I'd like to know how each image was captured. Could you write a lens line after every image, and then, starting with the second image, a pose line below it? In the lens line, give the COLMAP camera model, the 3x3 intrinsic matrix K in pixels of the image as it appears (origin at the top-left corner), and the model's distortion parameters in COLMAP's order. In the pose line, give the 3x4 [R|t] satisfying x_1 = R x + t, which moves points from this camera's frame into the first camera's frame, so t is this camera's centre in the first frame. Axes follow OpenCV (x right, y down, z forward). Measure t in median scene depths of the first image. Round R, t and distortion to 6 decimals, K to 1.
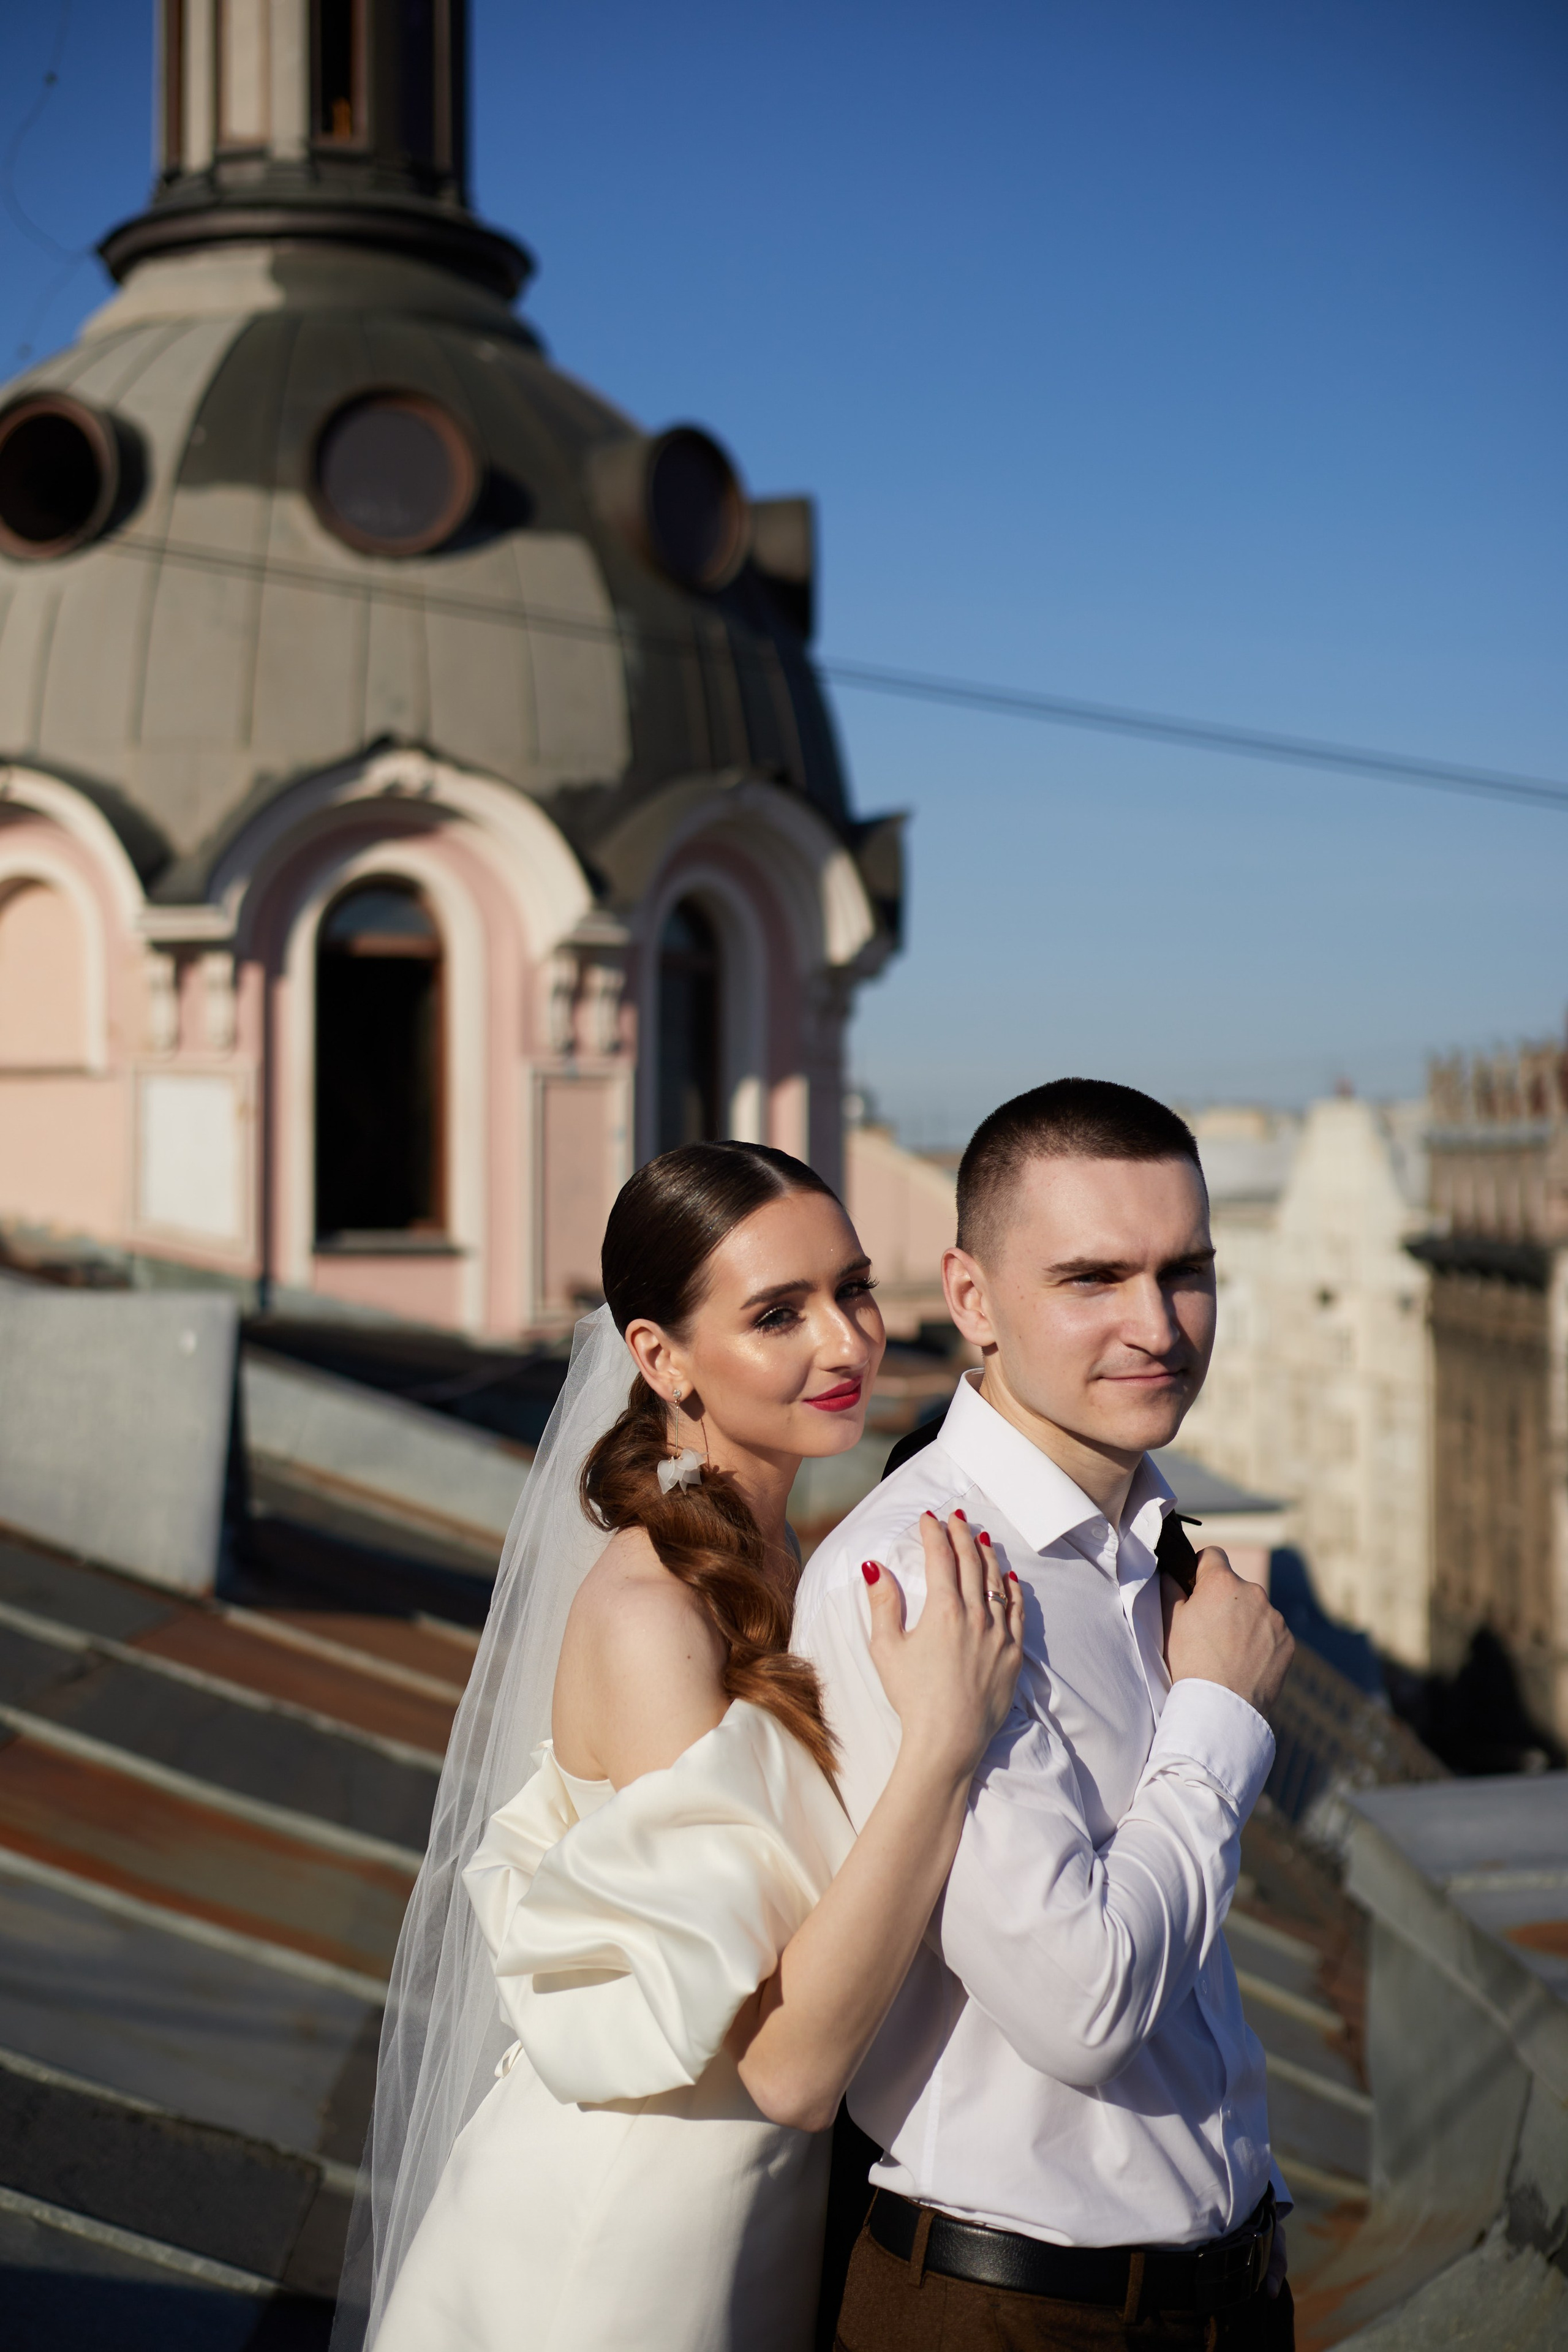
lens RADIAL K [[3346.2, 0, 784.0], [0, 3346.2, 1176.0], [0, 0, 1]] dist [0.016678, -0.064981]
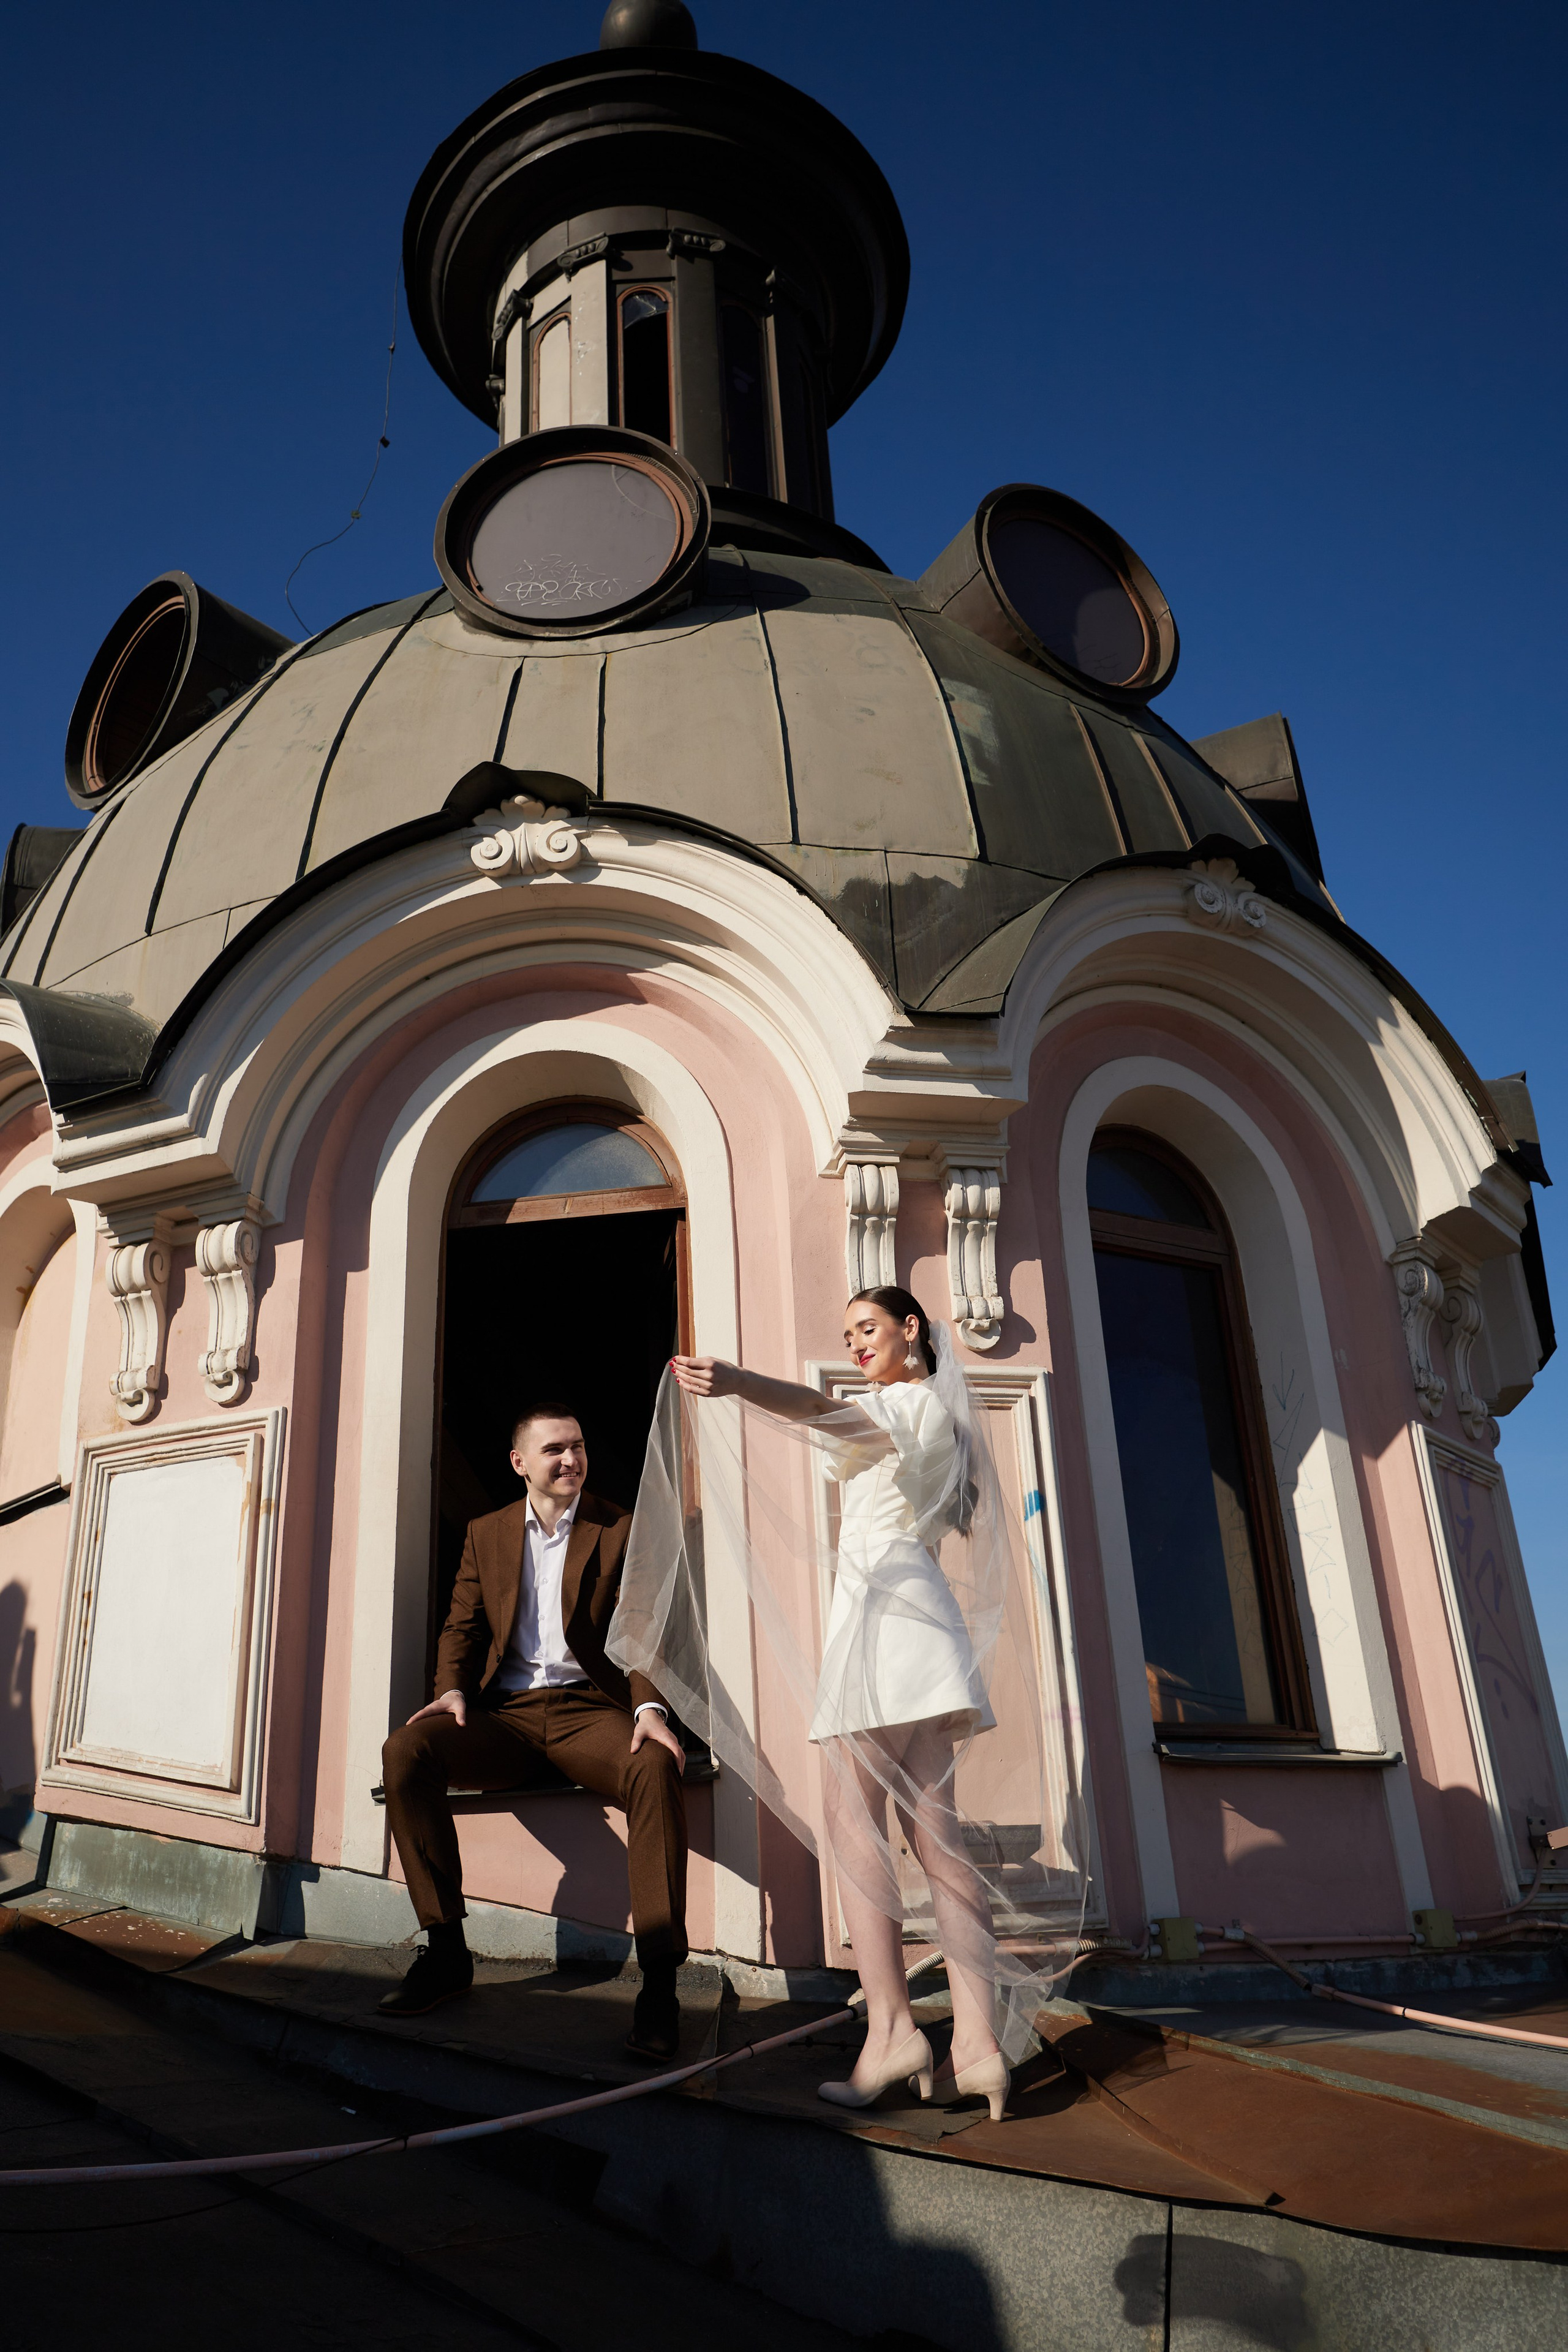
lens RADIAL K [[1646.5, 0, 784.0], [0, 1646.5, 1176.0], [0, 0, 1]] dist [-0.000601, -0.000156]
pose [[0.943308, -0.172023, -0.283863, -0.009437], [0.050953, 0.920130, -0.388284, 0.032855], [0.327985, 0.351808, 0.876731, 0.776963]]
